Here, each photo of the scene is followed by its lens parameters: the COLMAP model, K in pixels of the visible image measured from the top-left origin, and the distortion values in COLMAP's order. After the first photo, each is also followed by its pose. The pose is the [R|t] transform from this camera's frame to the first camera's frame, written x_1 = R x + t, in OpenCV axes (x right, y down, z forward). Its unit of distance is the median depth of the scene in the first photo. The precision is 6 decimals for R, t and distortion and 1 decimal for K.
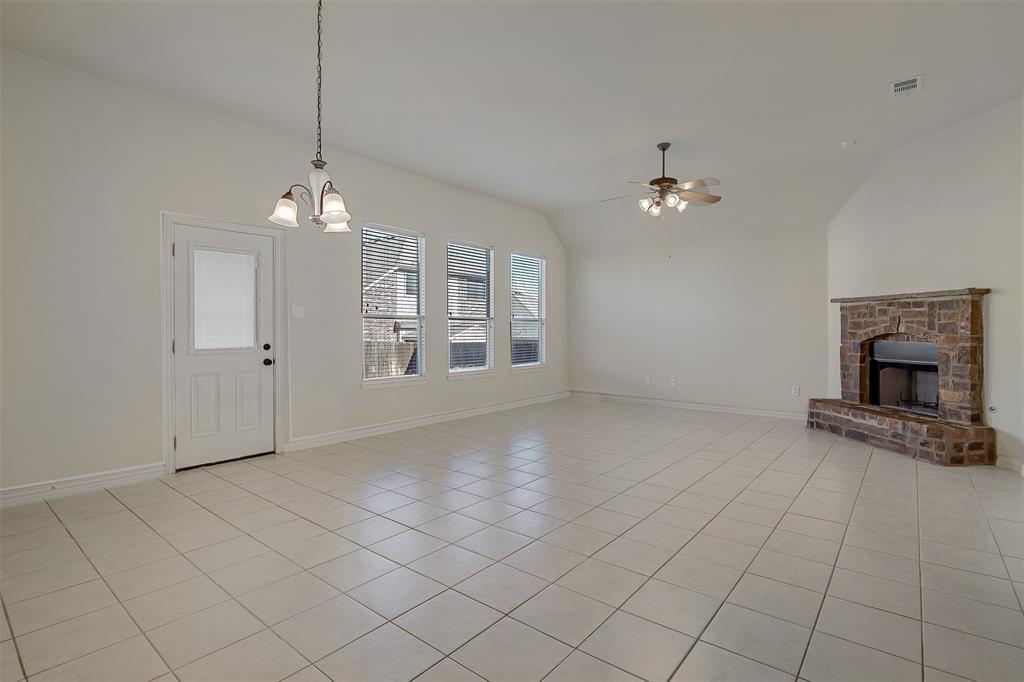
lens RADIAL K [[506.9, 0, 513.9], [0, 506.9, 333.0], [0, 0, 1]] dist [0.000309, 0.000013]
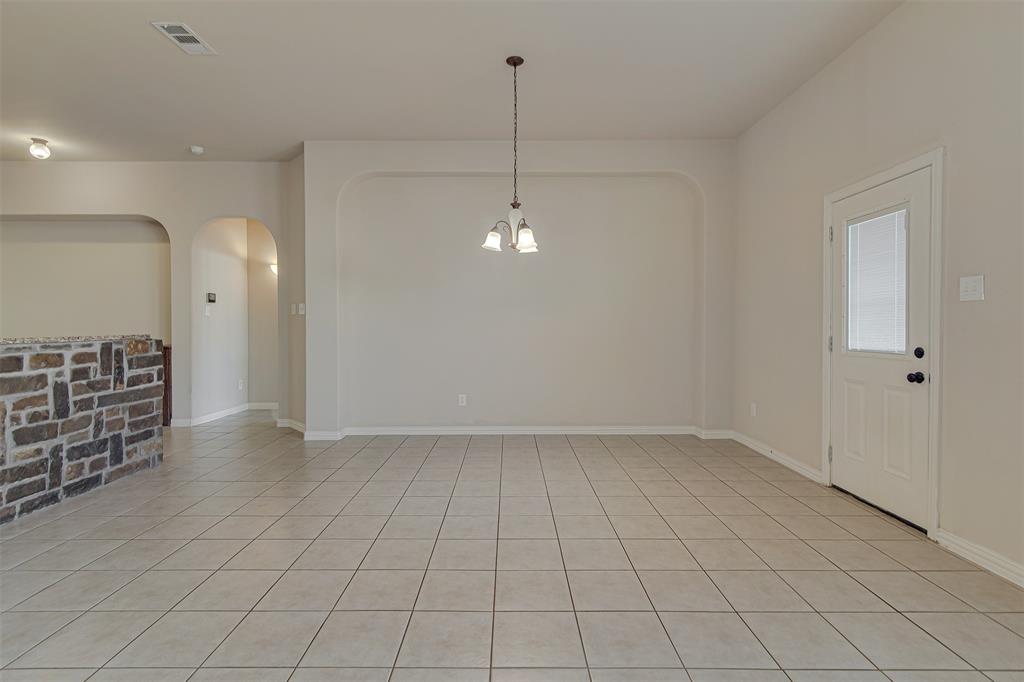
lens RADIAL K [[482.5, 0, 508.7], [0, 482.5, 332.8], [0, 0, 1]] dist [0.002862, 0.001026]
pose [[-0.777530, 0.011328, -0.628743, 0.243590], [-0.001440, 0.999803, 0.019794, -0.007279], [0.628844, 0.016295, -0.777361, 1.085830]]
